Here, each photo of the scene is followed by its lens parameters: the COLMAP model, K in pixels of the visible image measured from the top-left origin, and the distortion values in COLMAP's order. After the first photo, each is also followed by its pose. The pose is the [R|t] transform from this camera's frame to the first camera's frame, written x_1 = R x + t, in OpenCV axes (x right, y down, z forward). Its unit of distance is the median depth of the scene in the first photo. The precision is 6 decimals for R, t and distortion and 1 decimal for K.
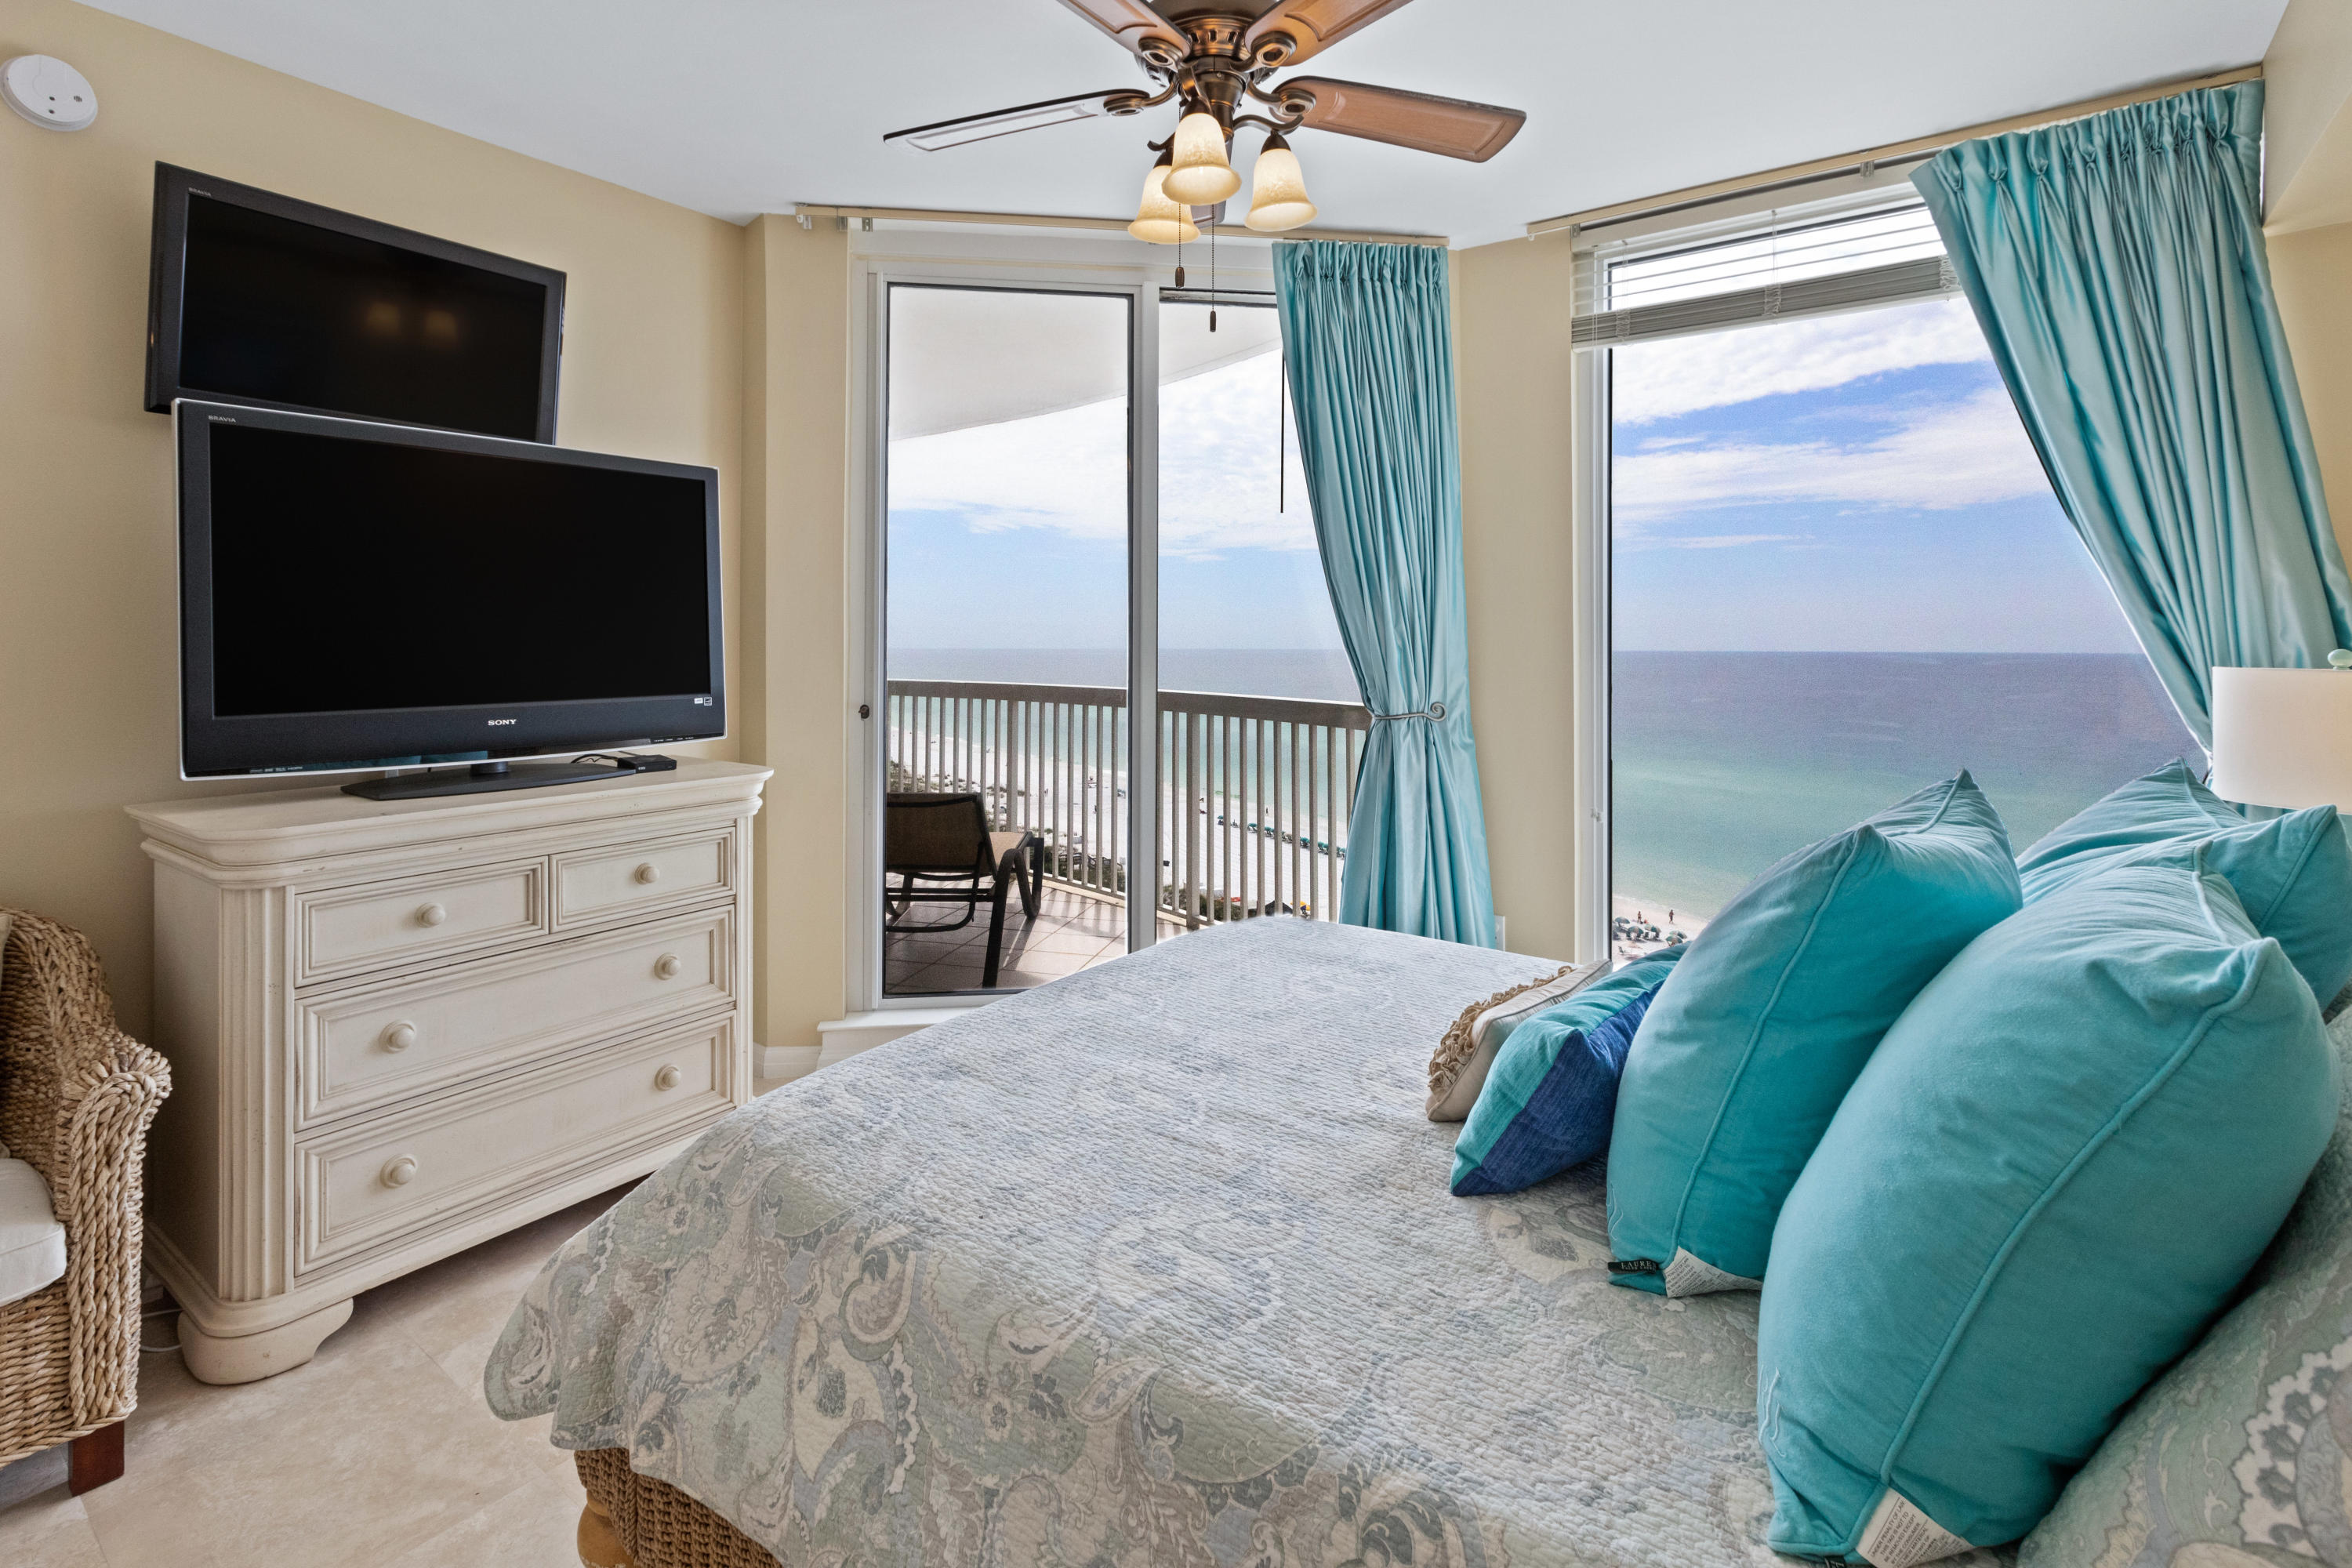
lens RADIAL K [[1104.3, 0, 1176.7], [0, 1104.3, 630.7], [0, 0, 1]] dist [0.003933, -0.000910]
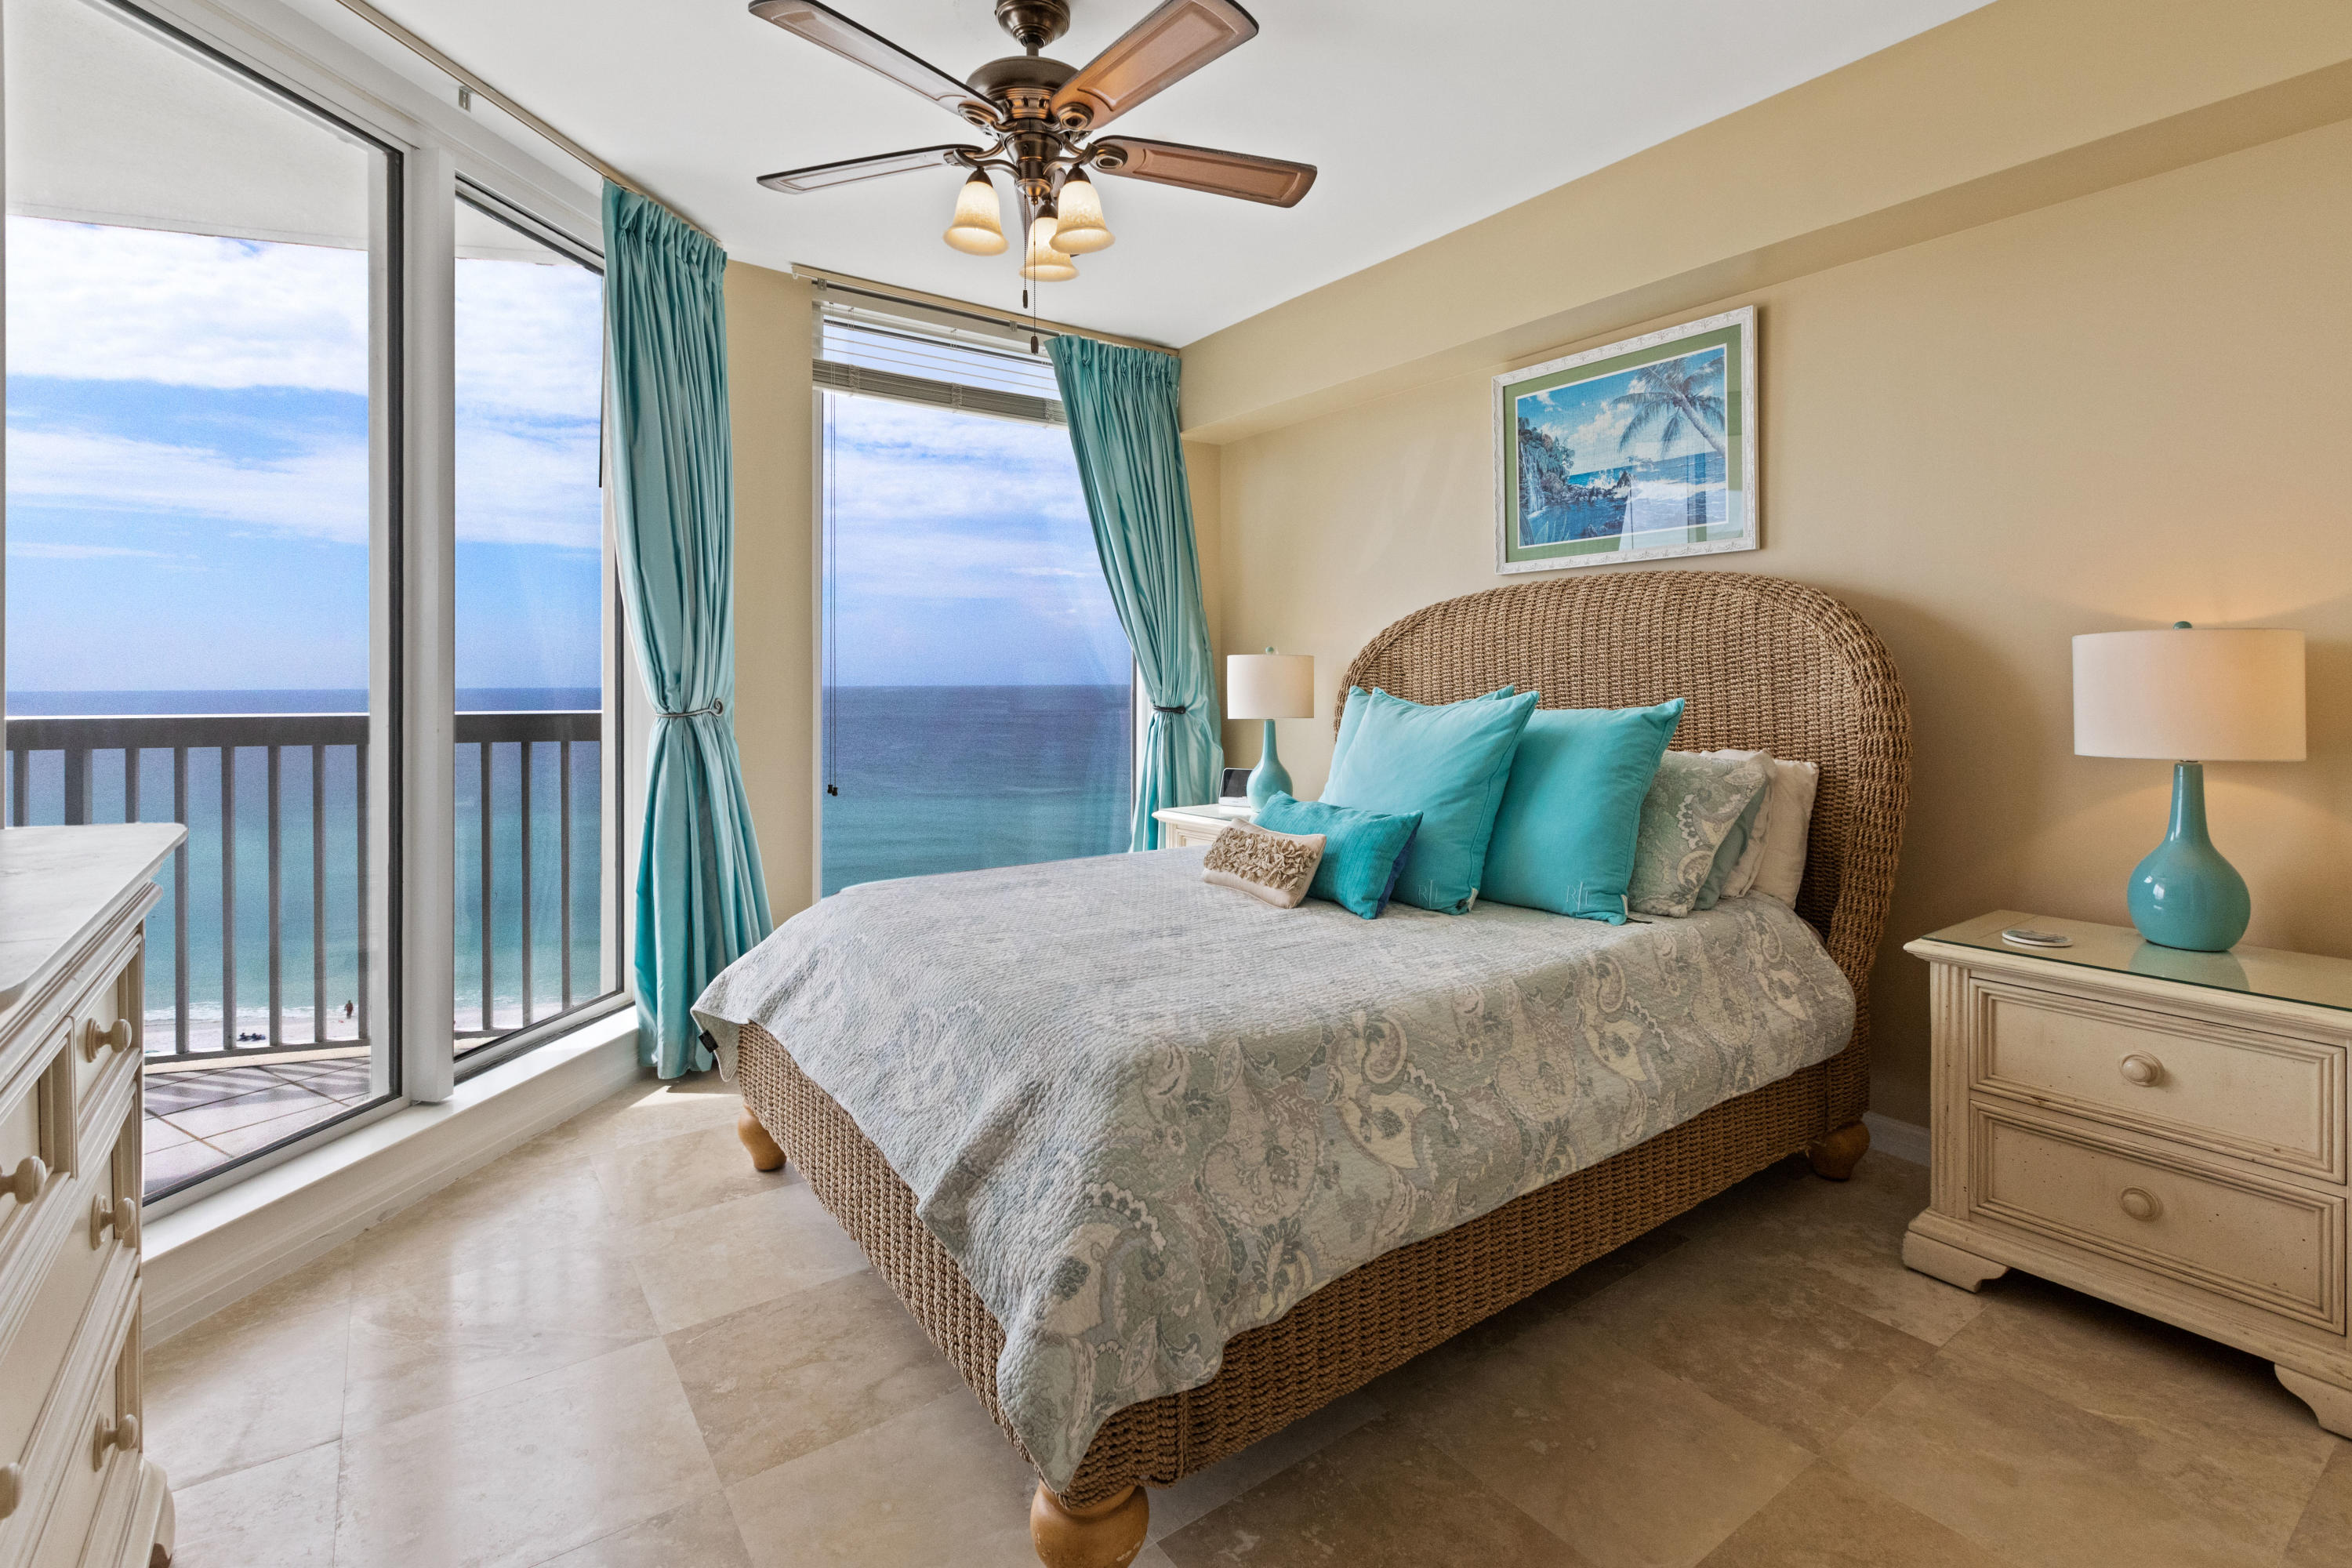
lens RADIAL K [[1104.3, 0, 1174.7], [0, 1104.3, 683.3], [0, 0, 1]] dist [0.003933, -0.000910]
pose [[0.296218, -0.006634, 0.955097, -1.440267], [-0.005680, 0.999946, 0.008707, 0.093575], [-0.955103, -0.008005, 0.296165, 0.699195]]
